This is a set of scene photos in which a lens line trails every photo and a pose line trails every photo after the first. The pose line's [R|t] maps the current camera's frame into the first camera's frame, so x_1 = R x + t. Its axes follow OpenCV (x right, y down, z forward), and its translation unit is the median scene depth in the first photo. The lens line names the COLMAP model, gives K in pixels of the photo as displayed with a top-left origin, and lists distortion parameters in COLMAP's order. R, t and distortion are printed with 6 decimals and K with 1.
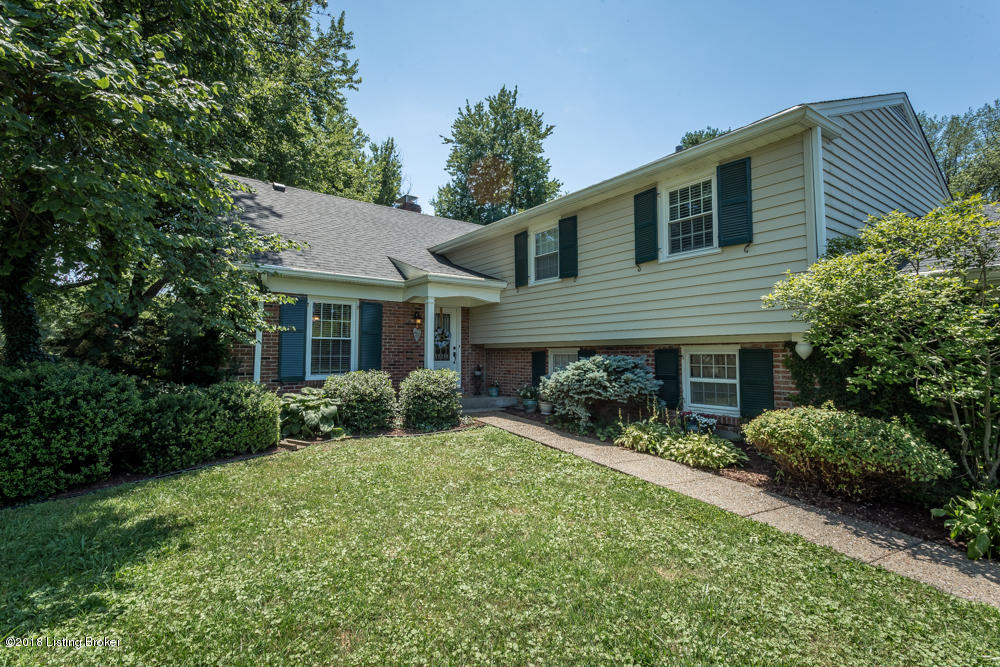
lens RADIAL K [[483.1, 0, 500.0], [0, 483.1, 333.5], [0, 0, 1]] dist [0.002170, 0.000069]
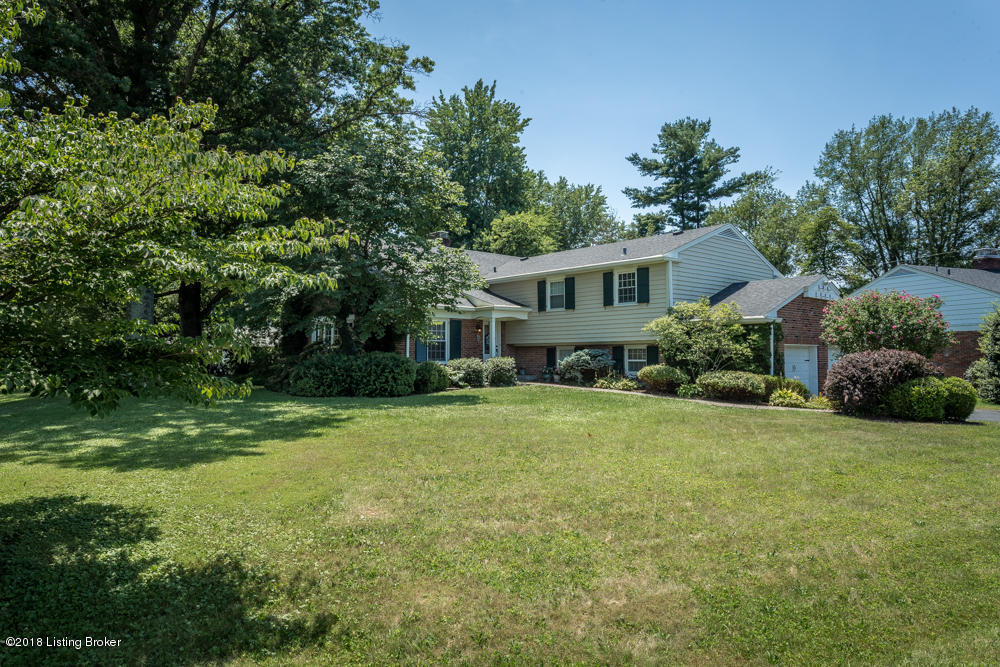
lens RADIAL K [[655.7, 0, 500.0], [0, 655.7, 333.5], [0, 0, 1]] dist [-0.004239, -0.000319]
pose [[0.995523, 0.000575, 0.094518, -0.381044], [-0.001340, 0.999967, 0.008026, -0.040129], [-0.094510, -0.008117, 0.995491, -1.567221]]
